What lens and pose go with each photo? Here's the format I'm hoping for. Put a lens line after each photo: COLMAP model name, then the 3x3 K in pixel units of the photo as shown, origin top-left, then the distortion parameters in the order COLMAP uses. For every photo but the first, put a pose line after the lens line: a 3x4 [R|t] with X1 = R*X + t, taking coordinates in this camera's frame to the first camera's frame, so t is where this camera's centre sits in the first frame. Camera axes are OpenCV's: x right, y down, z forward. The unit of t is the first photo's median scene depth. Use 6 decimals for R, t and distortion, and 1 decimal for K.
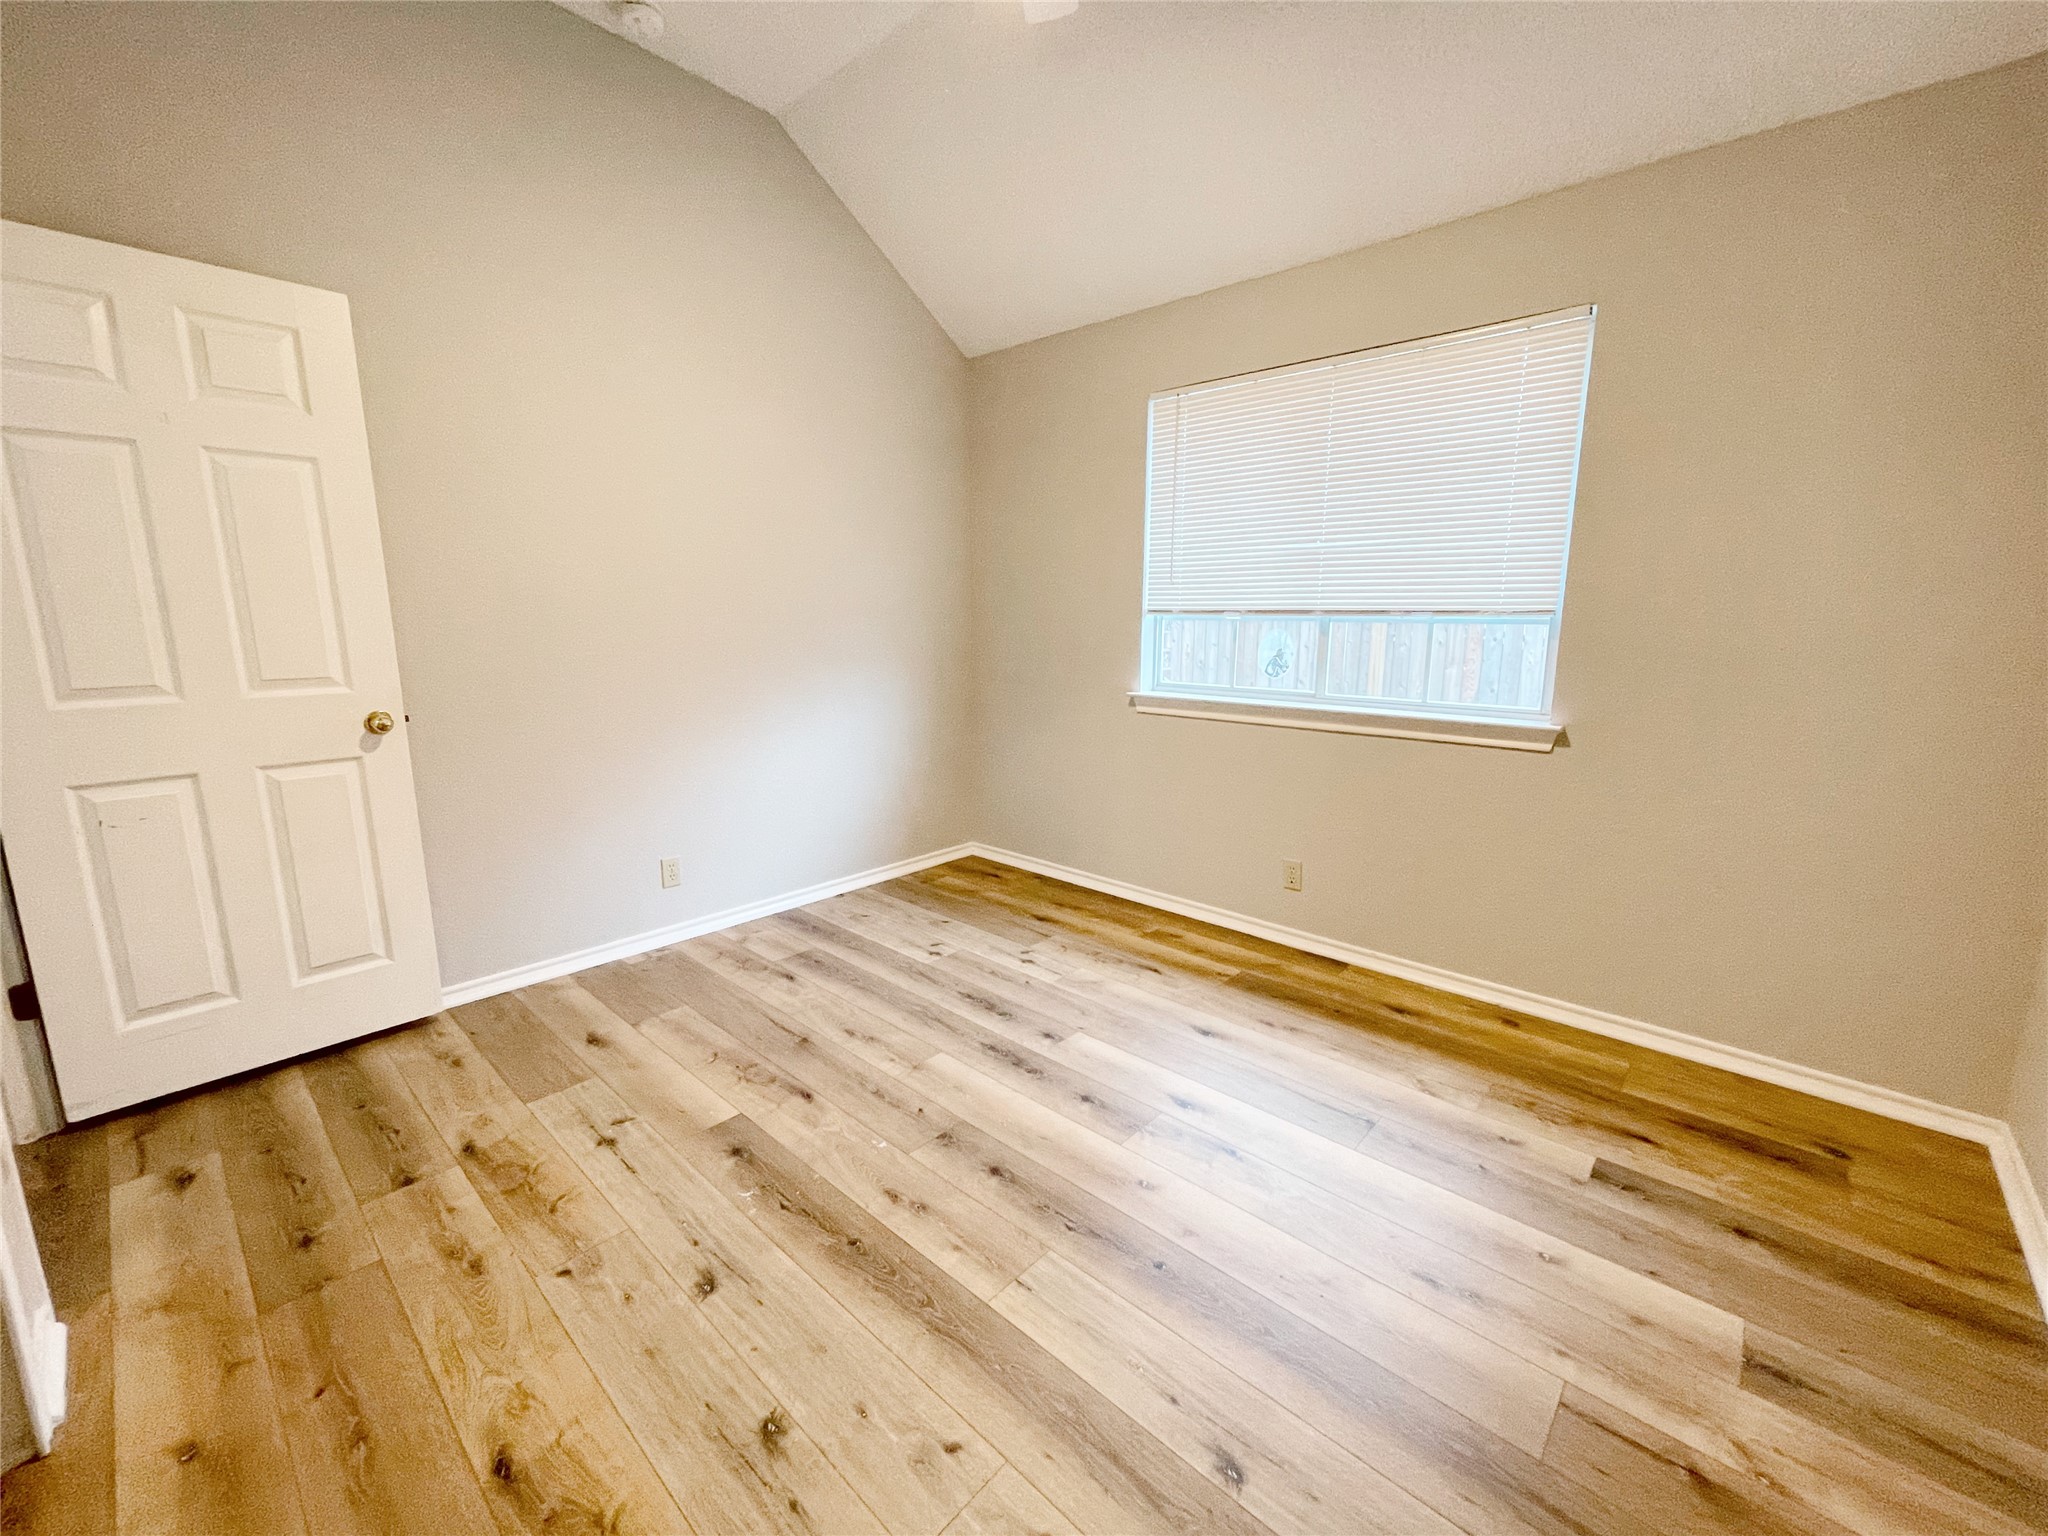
lens RADIAL K [[844.6, 0, 1024.0], [0, 844.6, 768.0], [0, 0, 1]] dist [-0.019899, 0.000164]
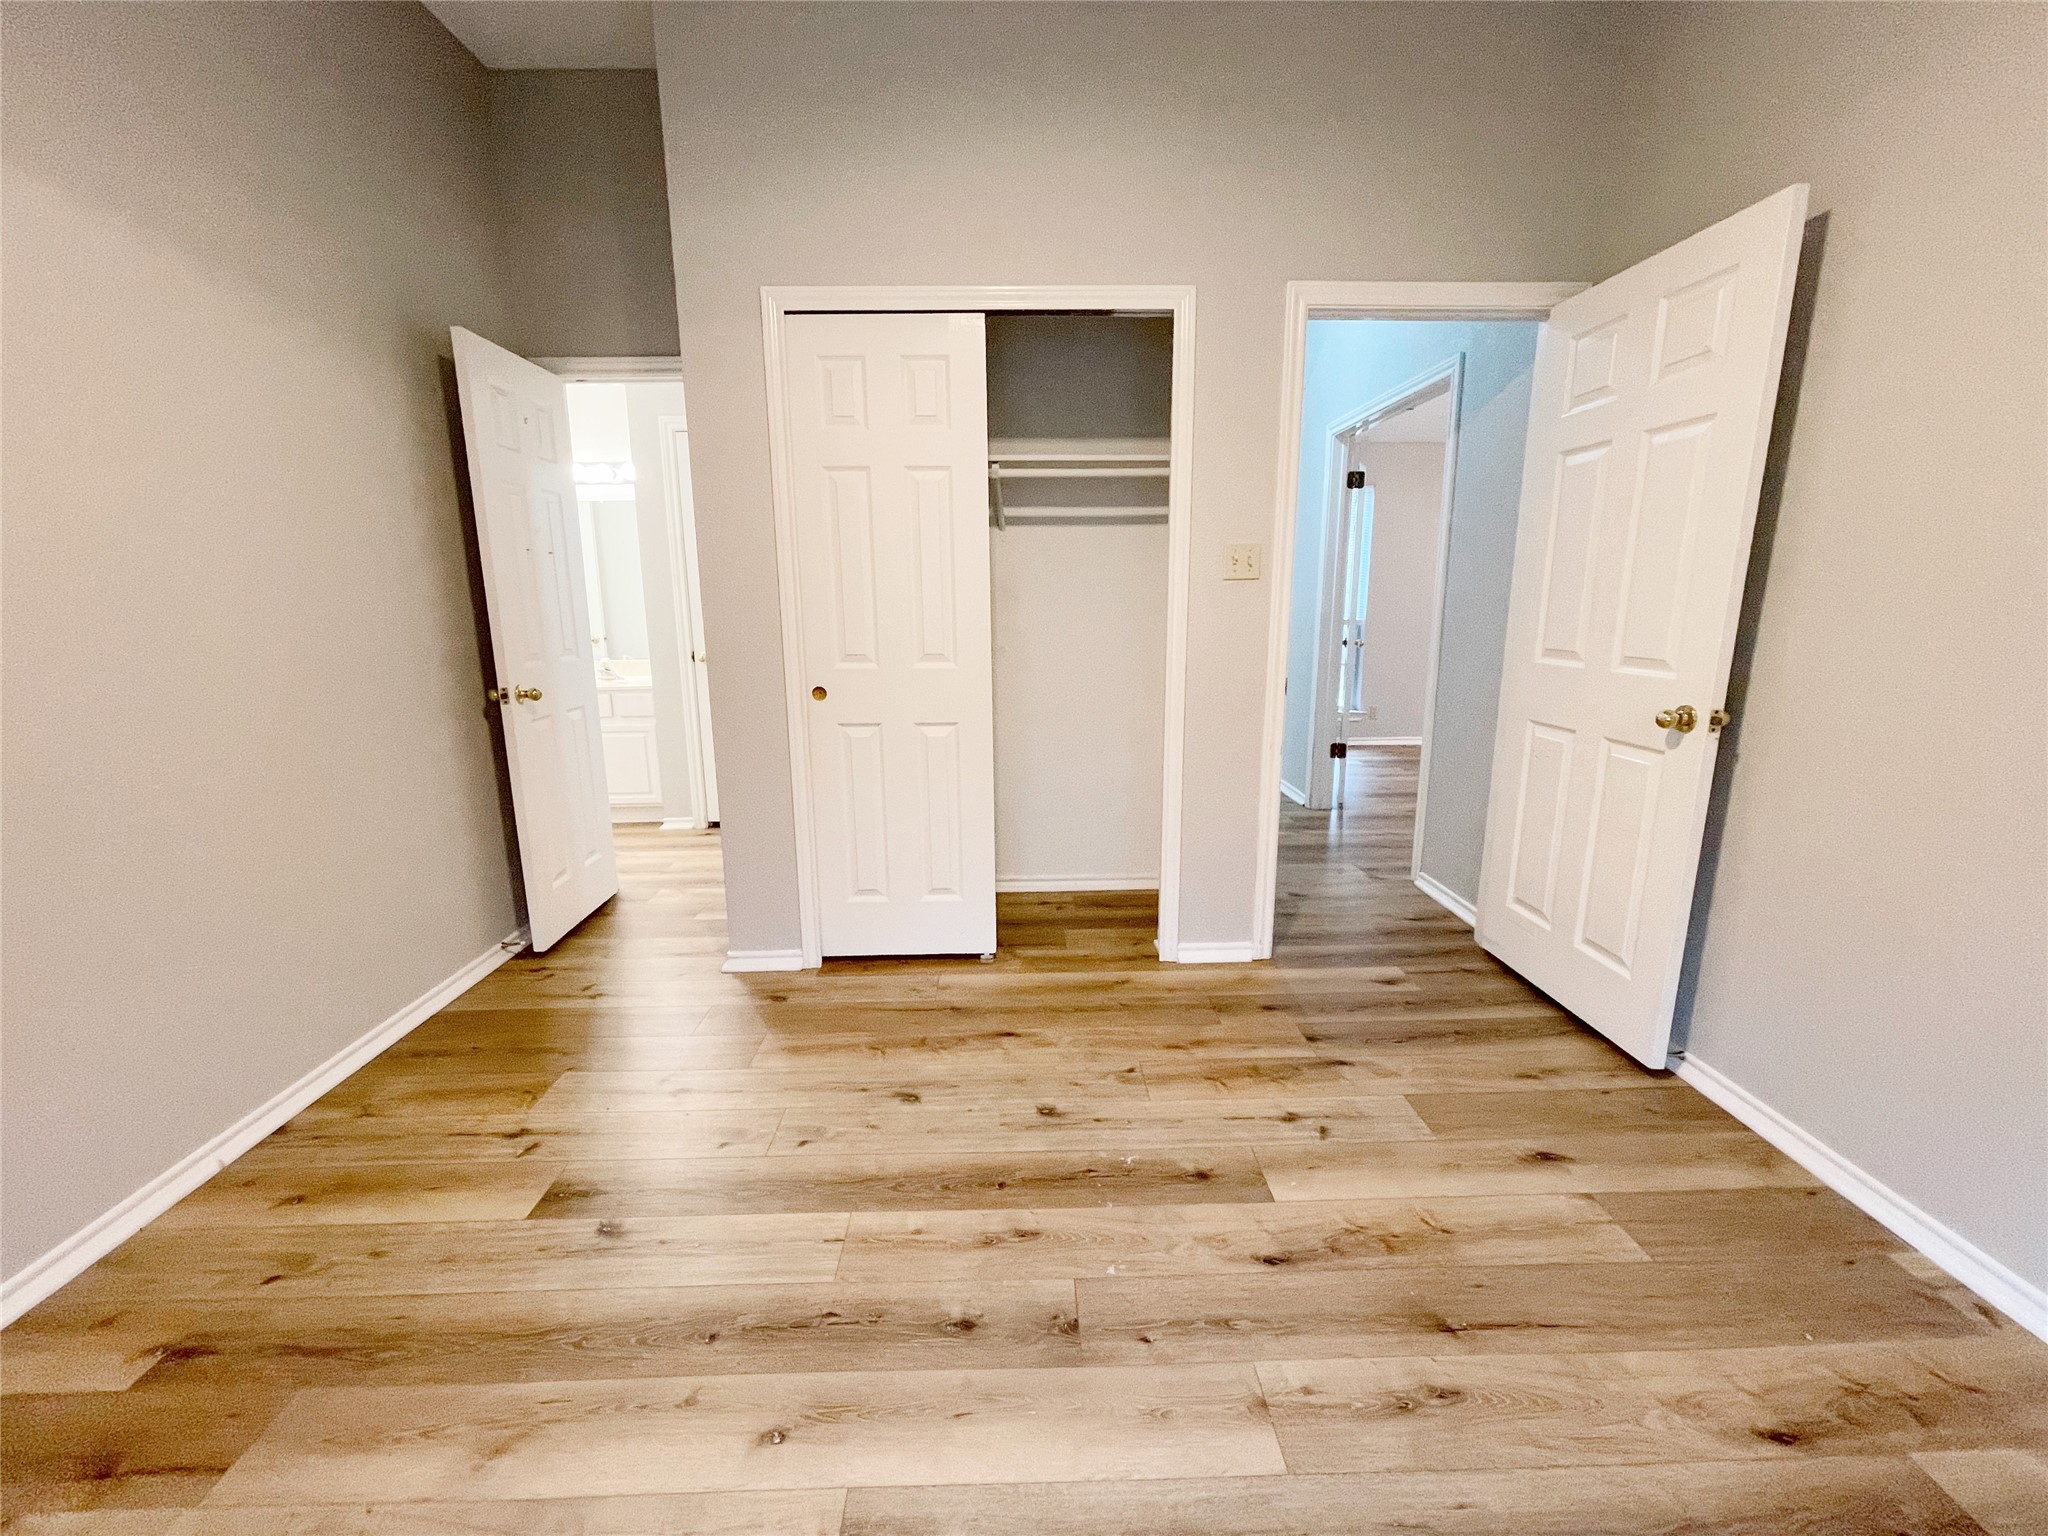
lens RADIAL K [[831.8, 0, 1029.8], [0, 831.8, 763.6], [0, 0, 1]] dist [0.001315, 0.000026]
pose [[-0.720453, 0.143641, -0.678465, 0.292657], [-0.121341, 0.937114, 0.327252, -0.205025], [0.682805, 0.318095, -0.657717, 1.099348]]
